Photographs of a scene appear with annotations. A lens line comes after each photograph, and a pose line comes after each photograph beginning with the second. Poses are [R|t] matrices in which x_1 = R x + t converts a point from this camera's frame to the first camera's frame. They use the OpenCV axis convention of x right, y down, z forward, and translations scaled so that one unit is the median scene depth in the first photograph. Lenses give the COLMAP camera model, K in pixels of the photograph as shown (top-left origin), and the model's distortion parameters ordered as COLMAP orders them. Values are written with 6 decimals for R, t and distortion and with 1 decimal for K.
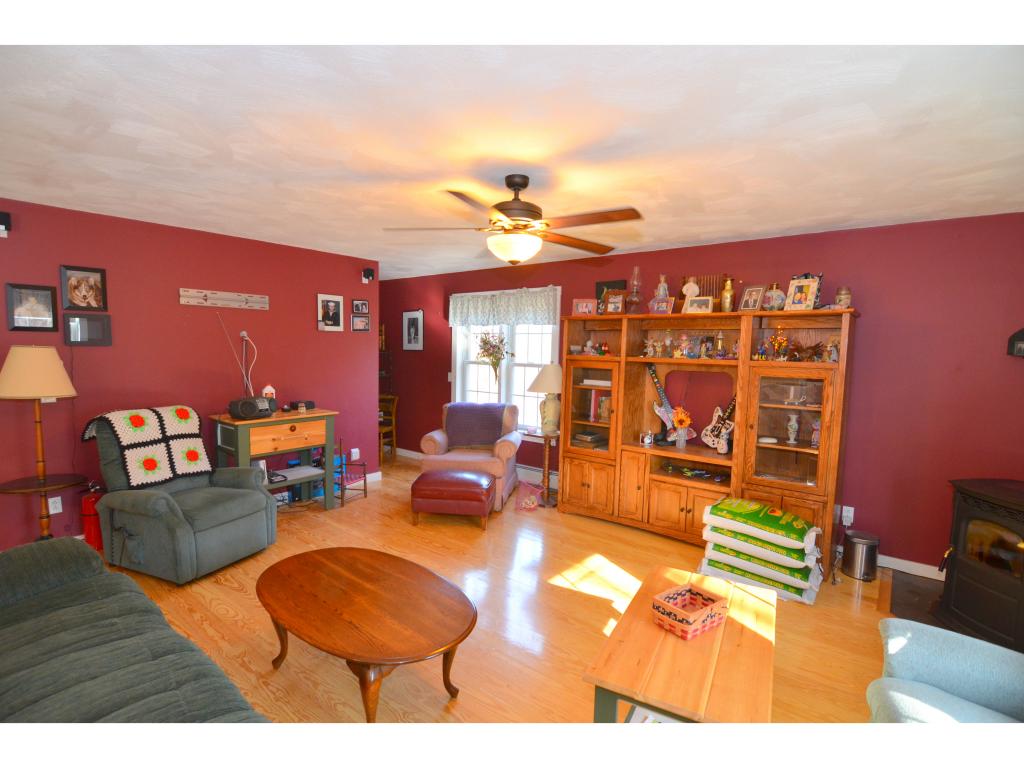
lens RADIAL K [[502.1, 0, 517.0], [0, 502.1, 393.8], [0, 0, 1]] dist [-0.012916, -0.000899]
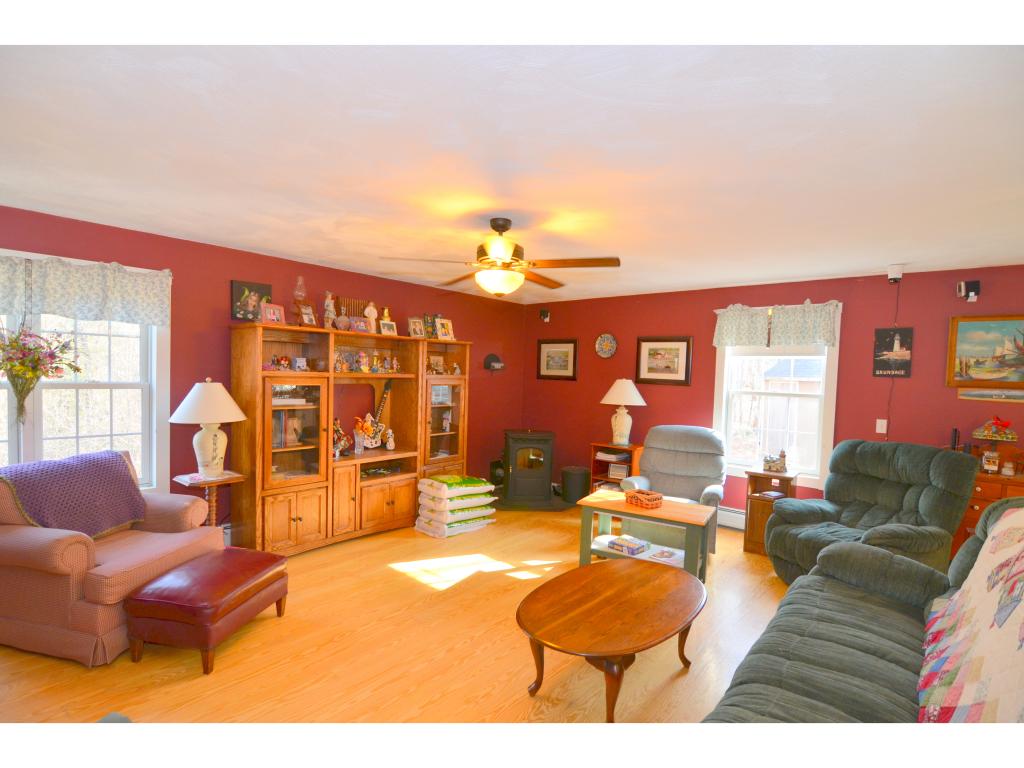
lens RADIAL K [[502.1, 0, 517.0], [0, 502.1, 393.8], [0, 0, 1]] dist [-0.012916, -0.000899]
pose [[0.018042, -0.062020, 0.997912, -0.766883], [0.060883, 0.996290, 0.060818, -0.070599], [-0.997982, 0.059659, 0.021751, 0.629303]]
